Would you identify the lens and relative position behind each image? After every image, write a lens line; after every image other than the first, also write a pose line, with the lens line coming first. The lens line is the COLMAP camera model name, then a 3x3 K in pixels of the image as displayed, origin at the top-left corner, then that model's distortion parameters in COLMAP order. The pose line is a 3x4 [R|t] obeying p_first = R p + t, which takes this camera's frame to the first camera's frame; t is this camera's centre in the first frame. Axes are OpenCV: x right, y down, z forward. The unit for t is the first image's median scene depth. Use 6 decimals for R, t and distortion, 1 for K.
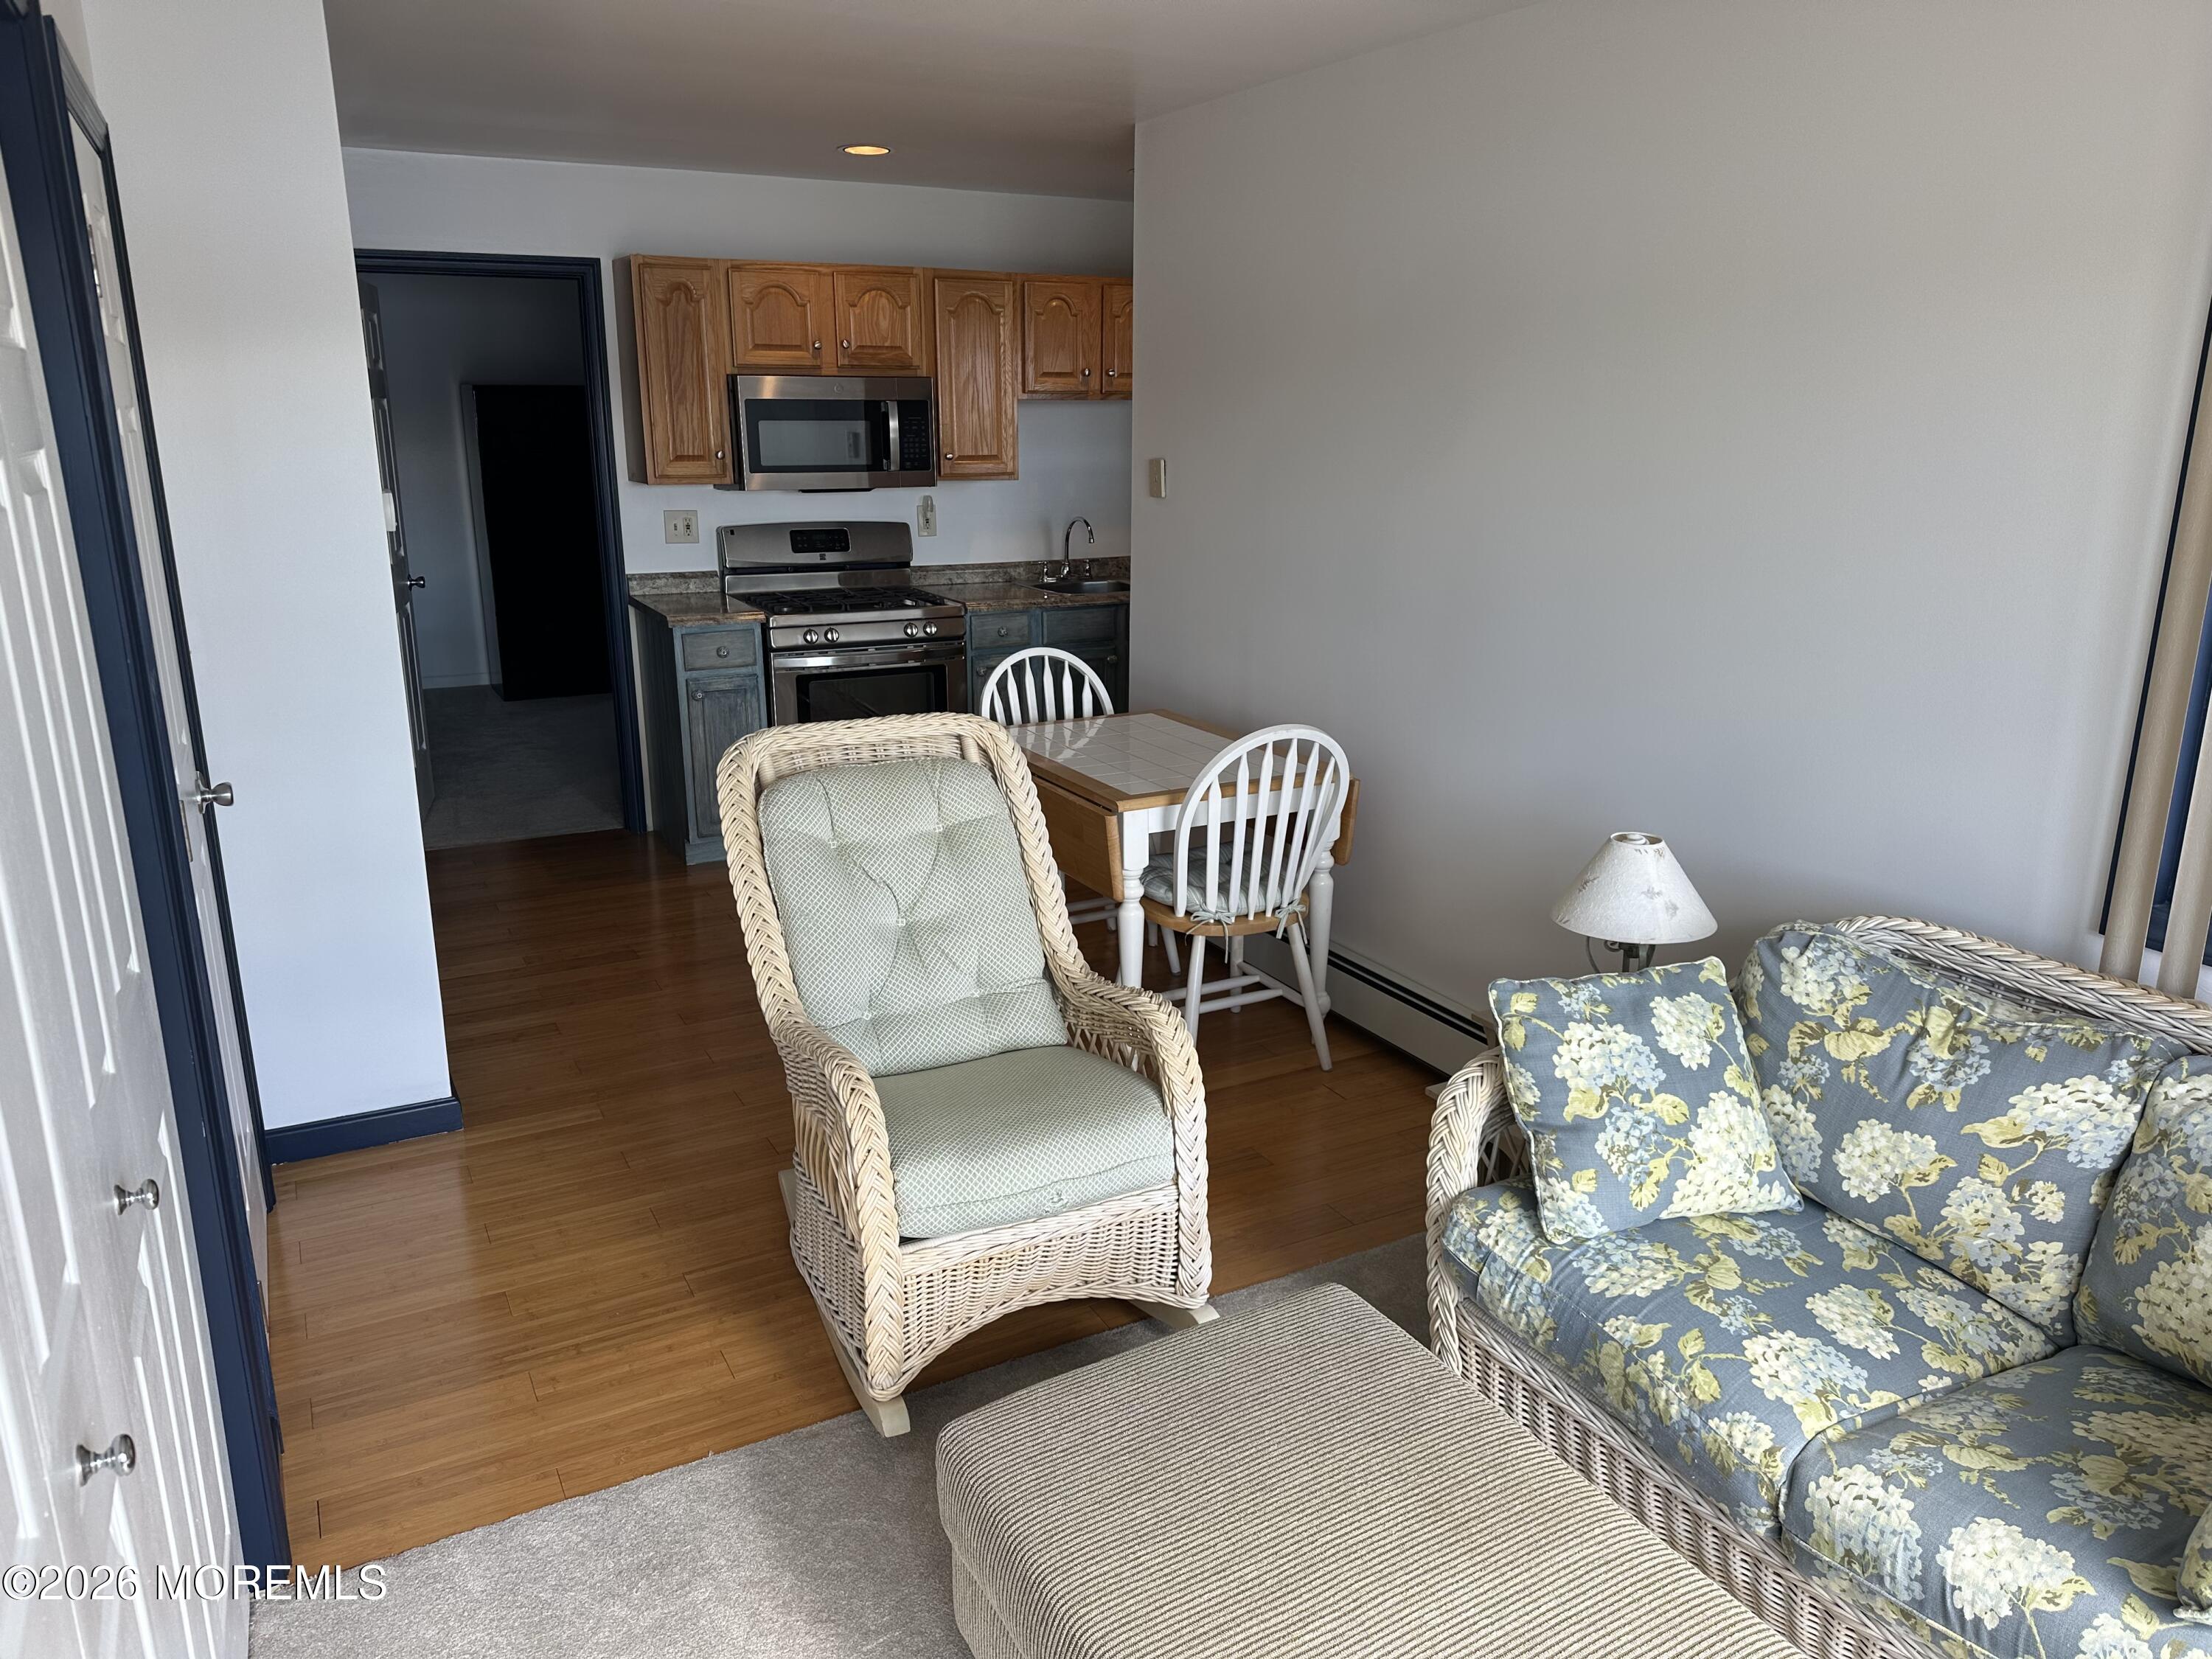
lens RADIAL K [[1521.7, 0, 1106.0], [0, 1521.7, 829.5], [0, 0, 1]] dist [0.005157, -0.020603]
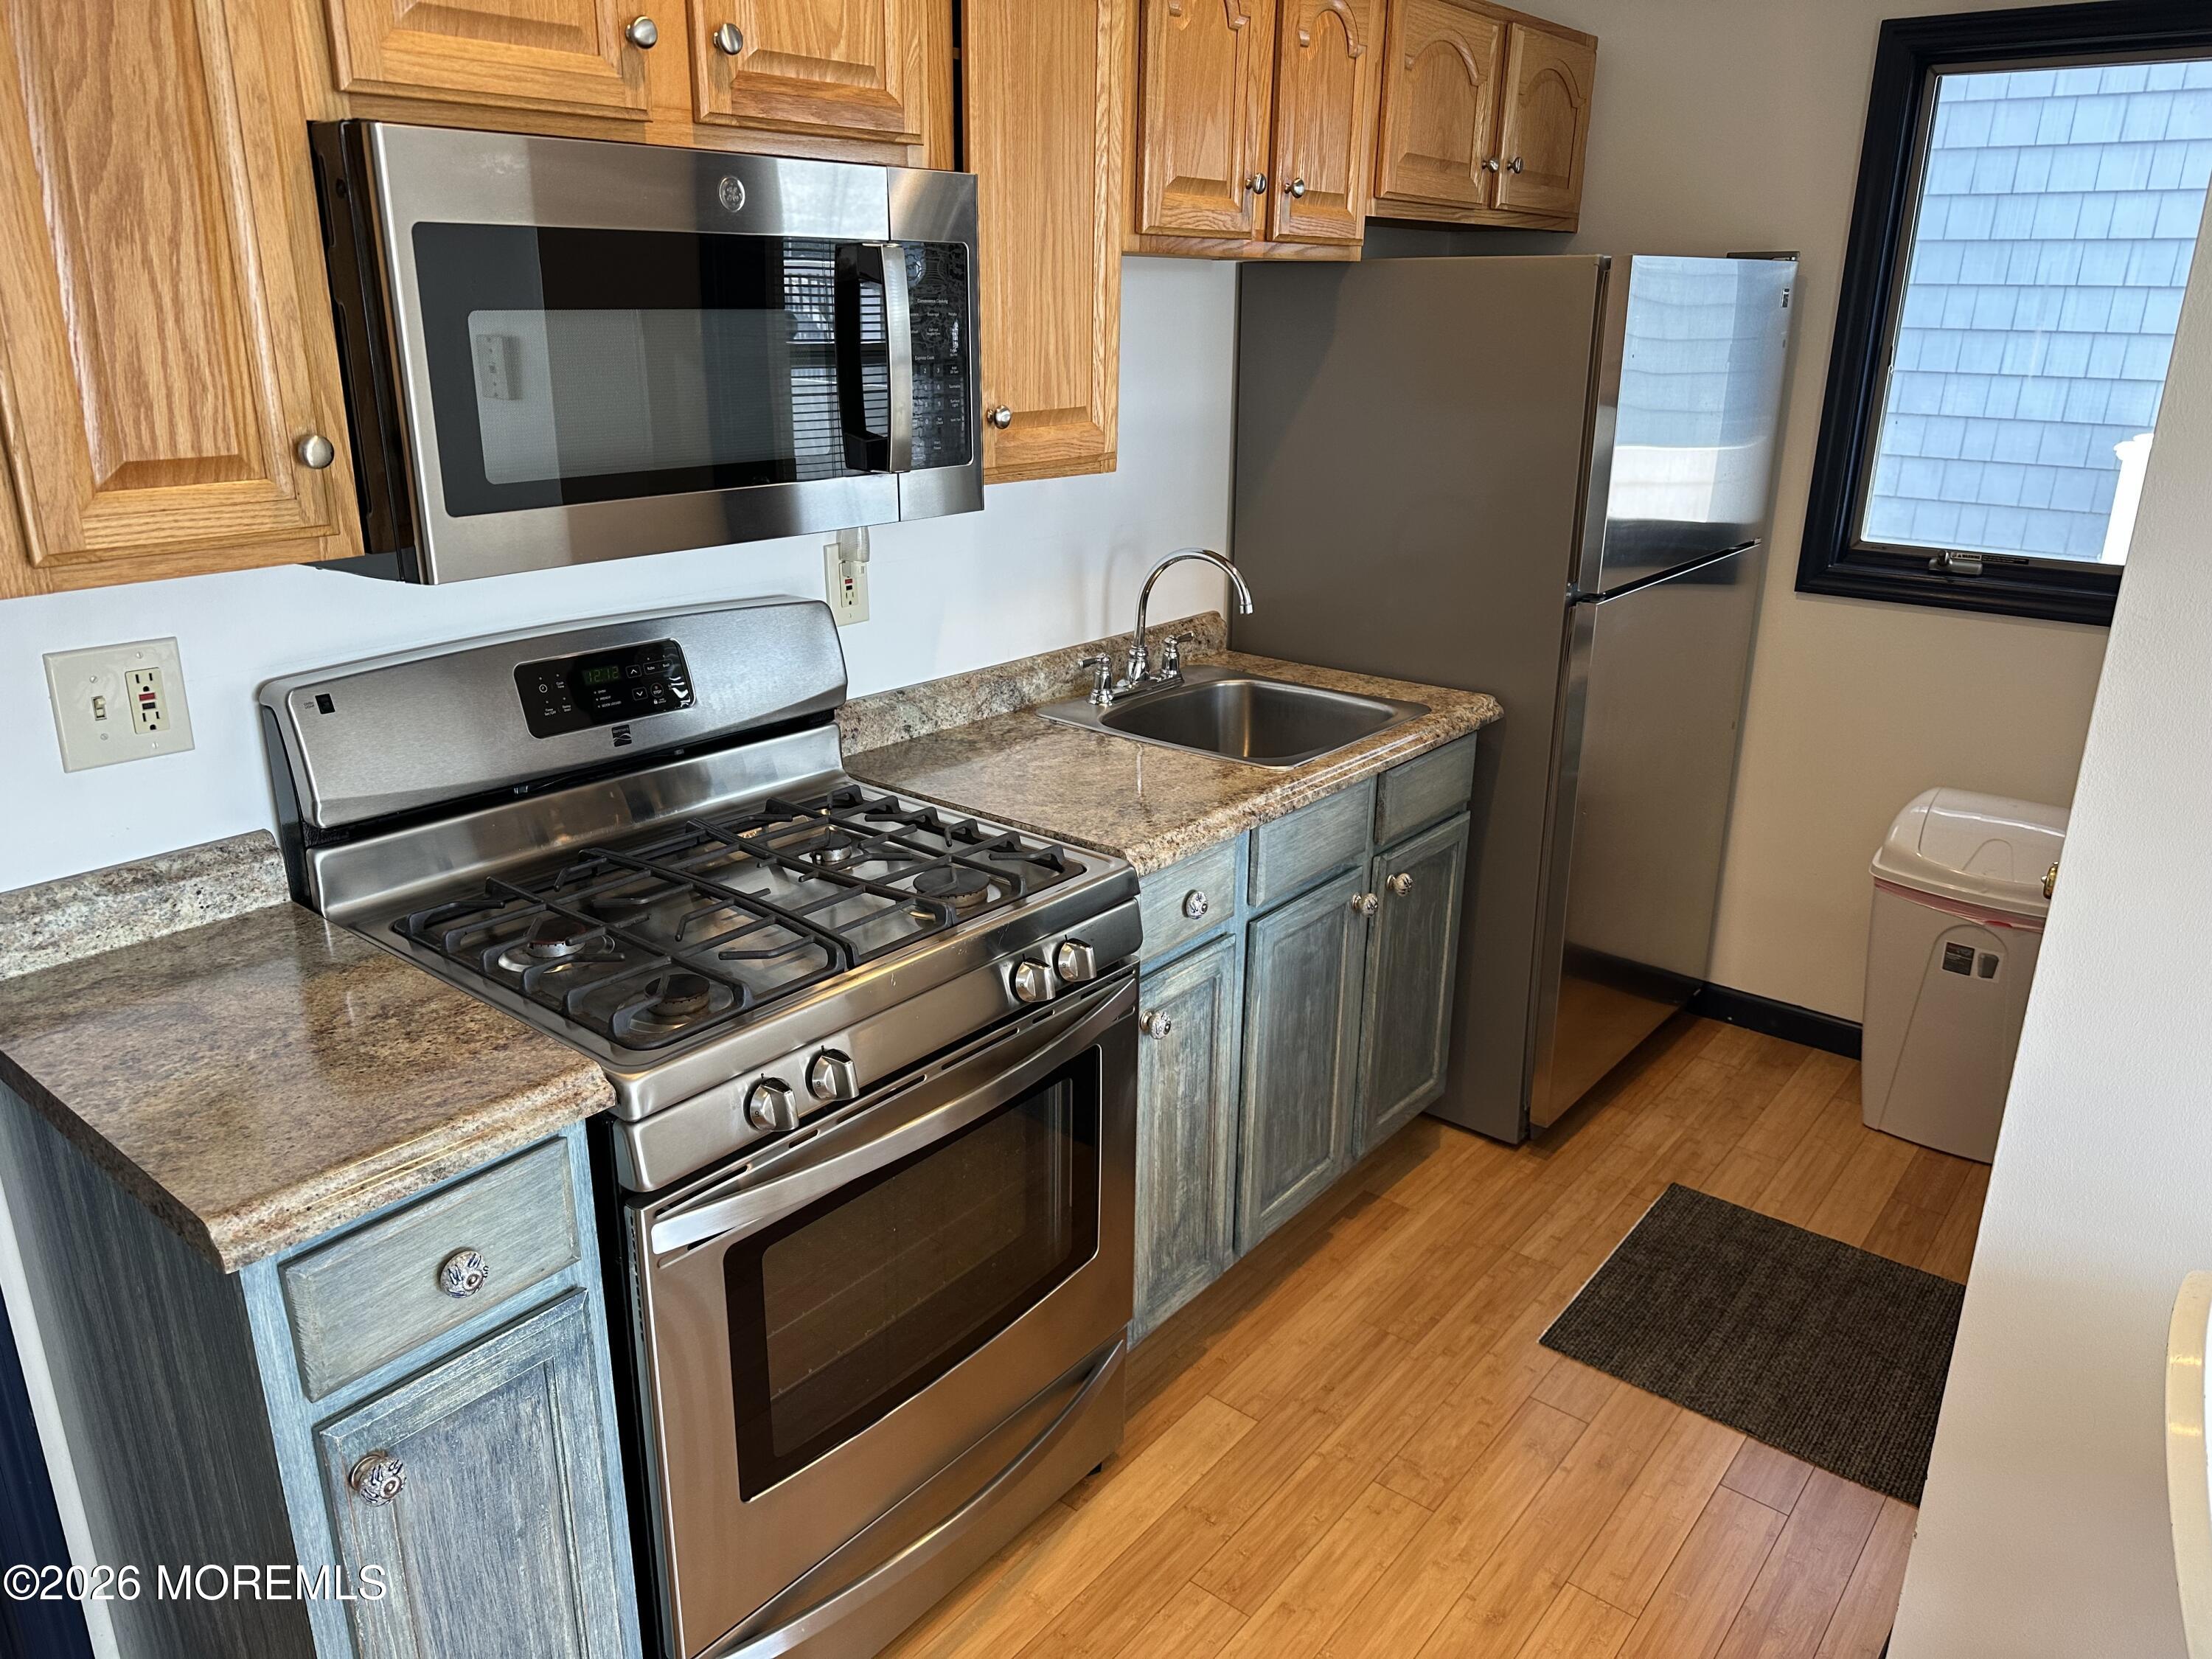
lens RADIAL K [[1545.1, 0, 1104.1], [0, 1545.1, 801.3], [0, 0, 1]] dist [-0.028265, -0.000781]
pose [[0.917728, -0.114422, 0.380372, -0.387196], [0.093391, 0.992923, 0.073362, -0.320681], [-0.386075, -0.031803, 0.921919, 1.178360]]
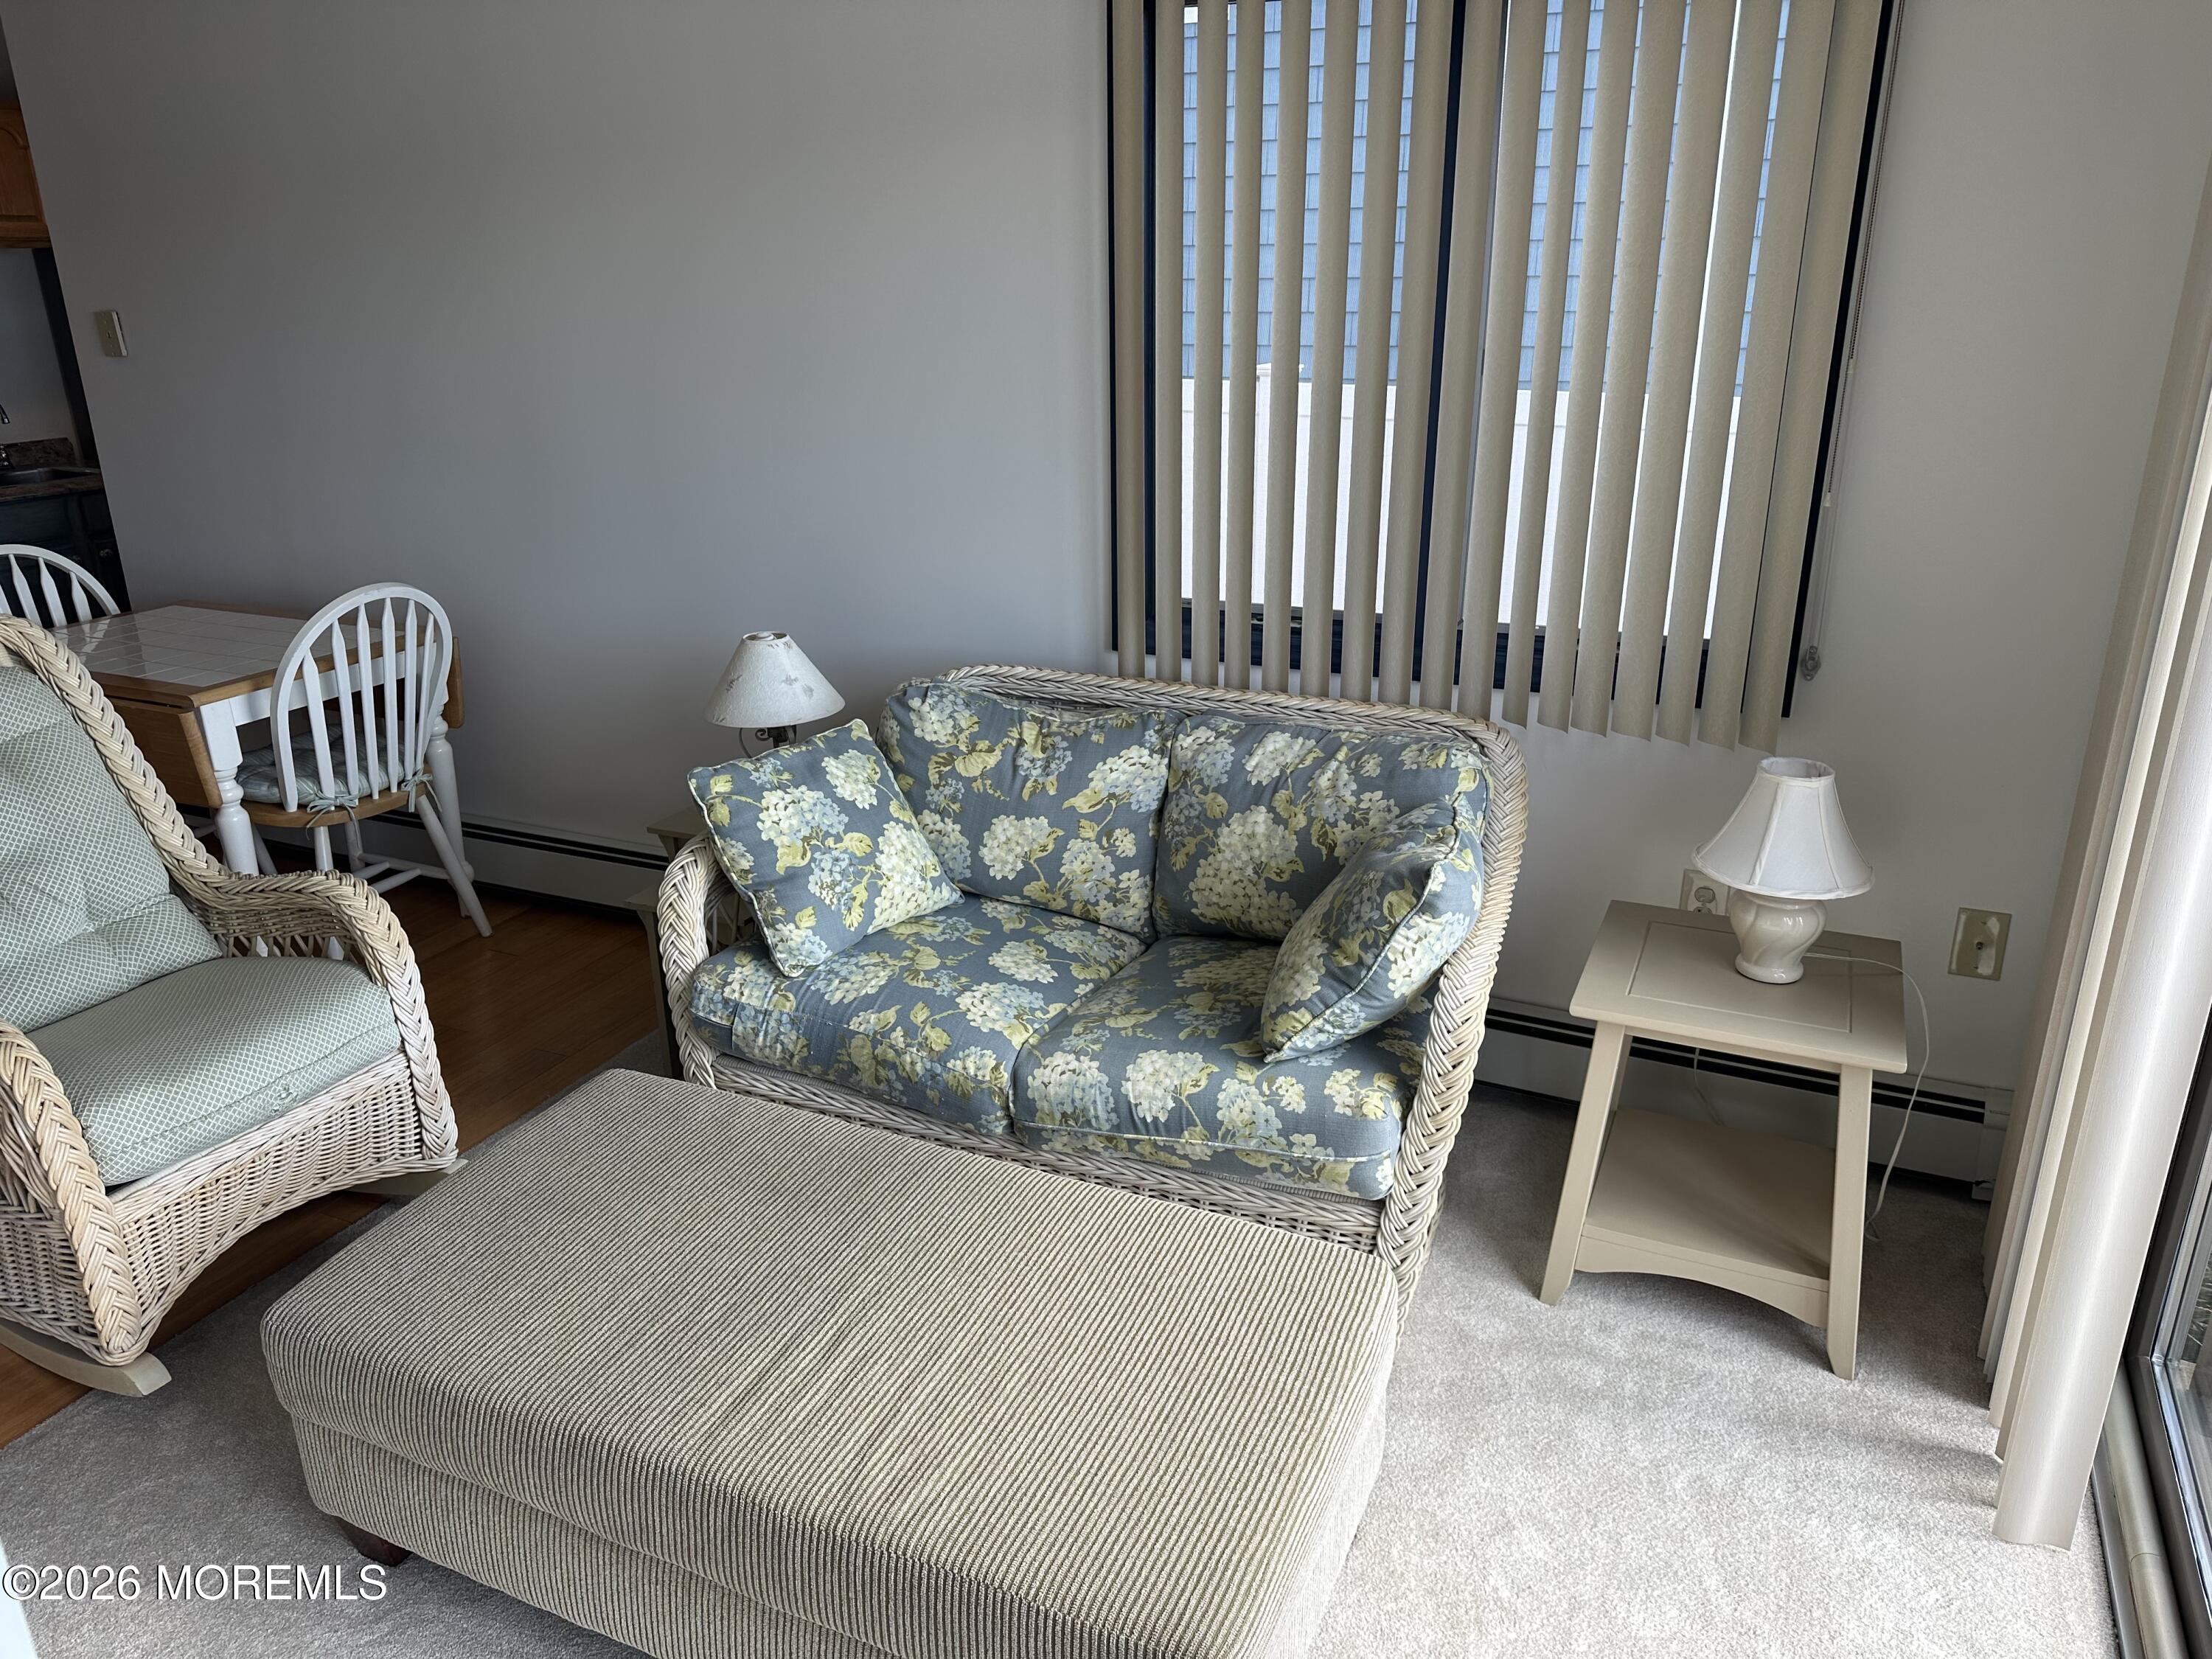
lens RADIAL K [[1538.3, 0, 1106.0], [0, 1538.3, 829.5], [0, 0, 1]] dist [0.022205, 0.002004]
pose [[0.790885, -0.211828, 0.574134, -0.167566], [0.168395, 0.977294, 0.128605, 0.048395], [-0.588340, -0.005031, 0.808598, -0.097372]]
